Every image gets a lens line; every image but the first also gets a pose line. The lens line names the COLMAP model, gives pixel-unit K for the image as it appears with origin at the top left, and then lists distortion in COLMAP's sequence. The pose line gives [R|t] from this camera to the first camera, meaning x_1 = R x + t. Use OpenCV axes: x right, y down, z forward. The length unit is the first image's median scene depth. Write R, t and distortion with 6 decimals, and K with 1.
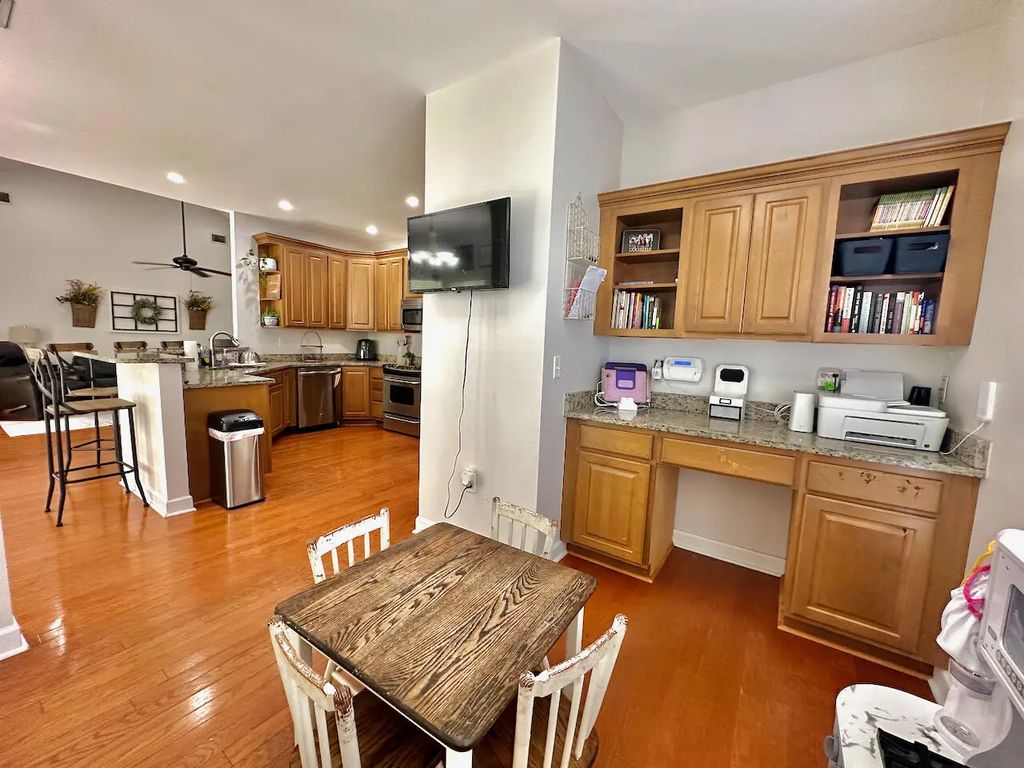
lens RADIAL K [[408.4, 0, 512.0], [0, 408.4, 384.0], [0, 0, 1]] dist [-0.001917, 0.000088]
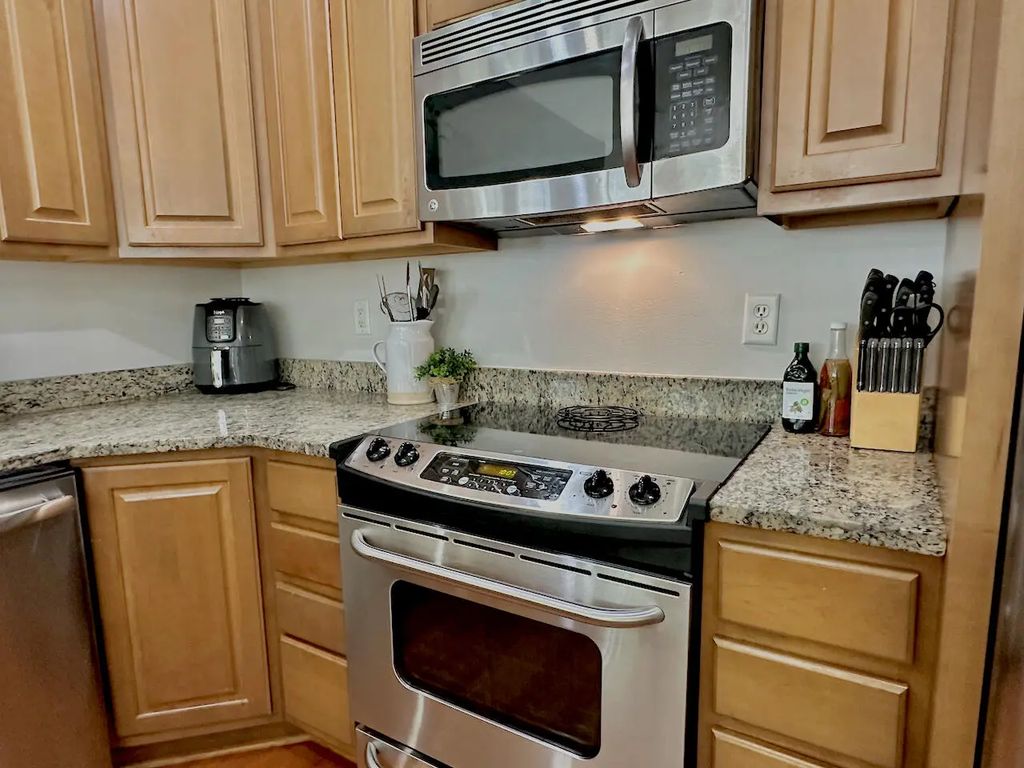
lens RADIAL K [[611.0, 0, 509.2], [0, 611.0, 394.7], [0, 0, 1]] dist [-0.002997, -0.000683]
pose [[0.997636, -0.060139, 0.033266, -0.225075], [0.058553, 0.997189, 0.046742, -0.065654], [-0.035984, -0.044683, 0.998353, 0.673262]]
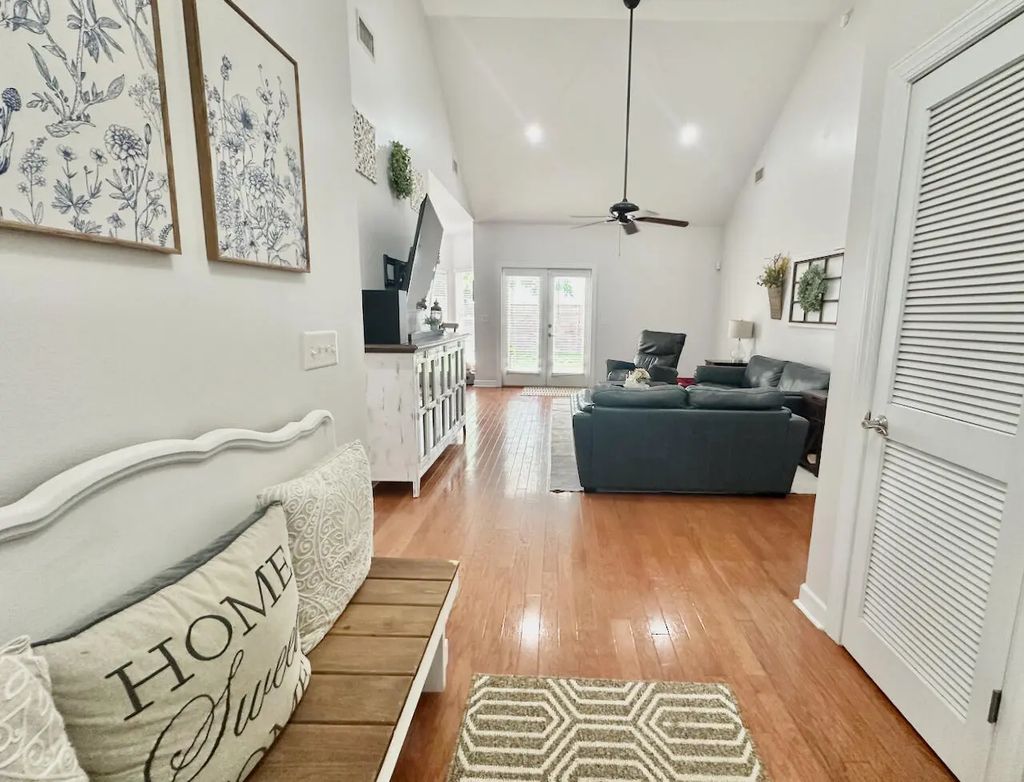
lens RADIAL K [[460.7, 0, 556.9], [0, 460.7, 383.4], [0, 0, 1]] dist [-0.001702, 0.000127]
pose [[-0.826438, 0.037960, -0.561747, -0.298019], [-0.105665, 0.969540, 0.220969, -0.183655], [0.553024, 0.241974, -0.797253, 1.595010]]
